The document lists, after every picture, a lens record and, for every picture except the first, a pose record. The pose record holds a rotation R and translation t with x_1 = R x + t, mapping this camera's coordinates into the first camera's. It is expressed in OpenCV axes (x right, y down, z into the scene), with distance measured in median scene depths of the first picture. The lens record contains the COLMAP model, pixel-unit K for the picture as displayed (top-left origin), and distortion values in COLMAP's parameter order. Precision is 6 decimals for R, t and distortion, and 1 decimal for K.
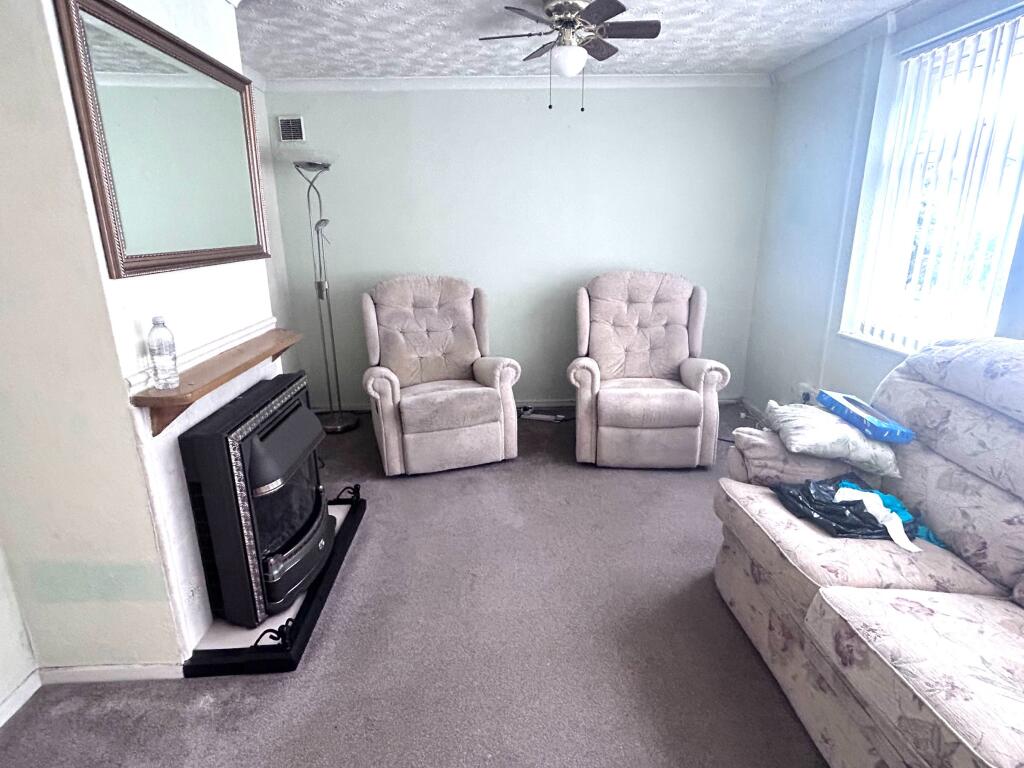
lens RADIAL K [[547.5, 0, 512.1], [0, 547.5, 382.9], [0, 0, 1]] dist [0.000117, 0.000066]
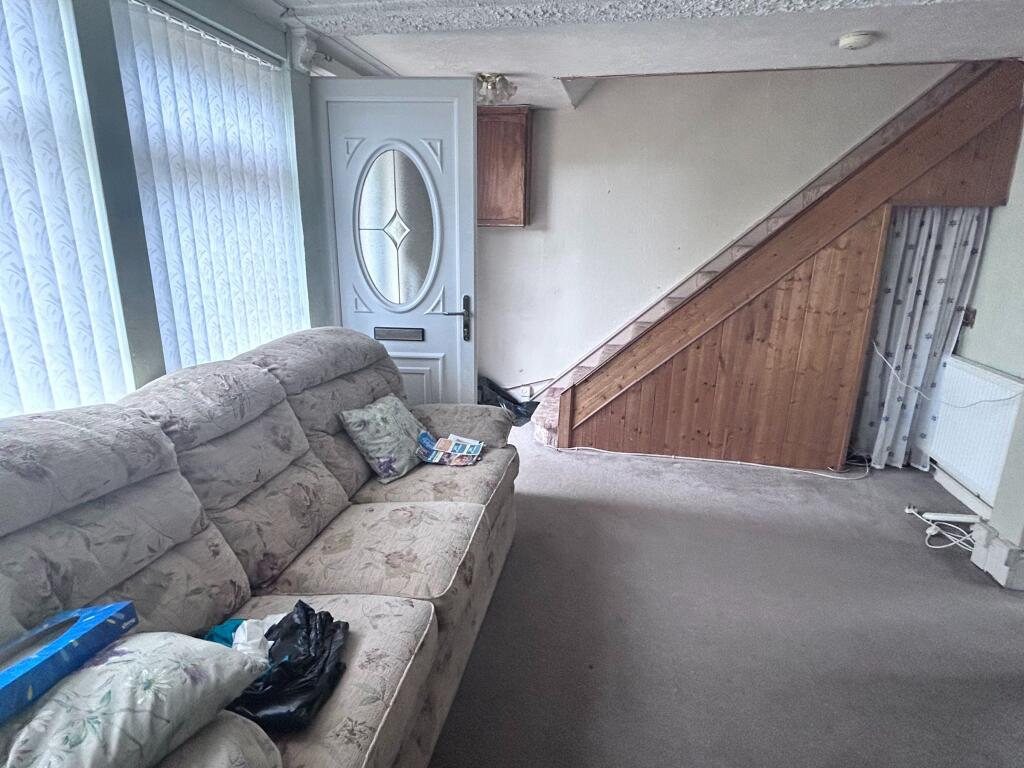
lens RADIAL K [[547.5, 0, 512.6], [0, 547.5, 383.7], [0, 0, 1]] dist [0.000117, 0.000066]
pose [[-0.974172, -0.061349, 0.217312, 0.197653], [0.059583, 0.858438, 0.509444, -0.411134], [-0.217803, 0.509234, -0.832612, 1.391840]]
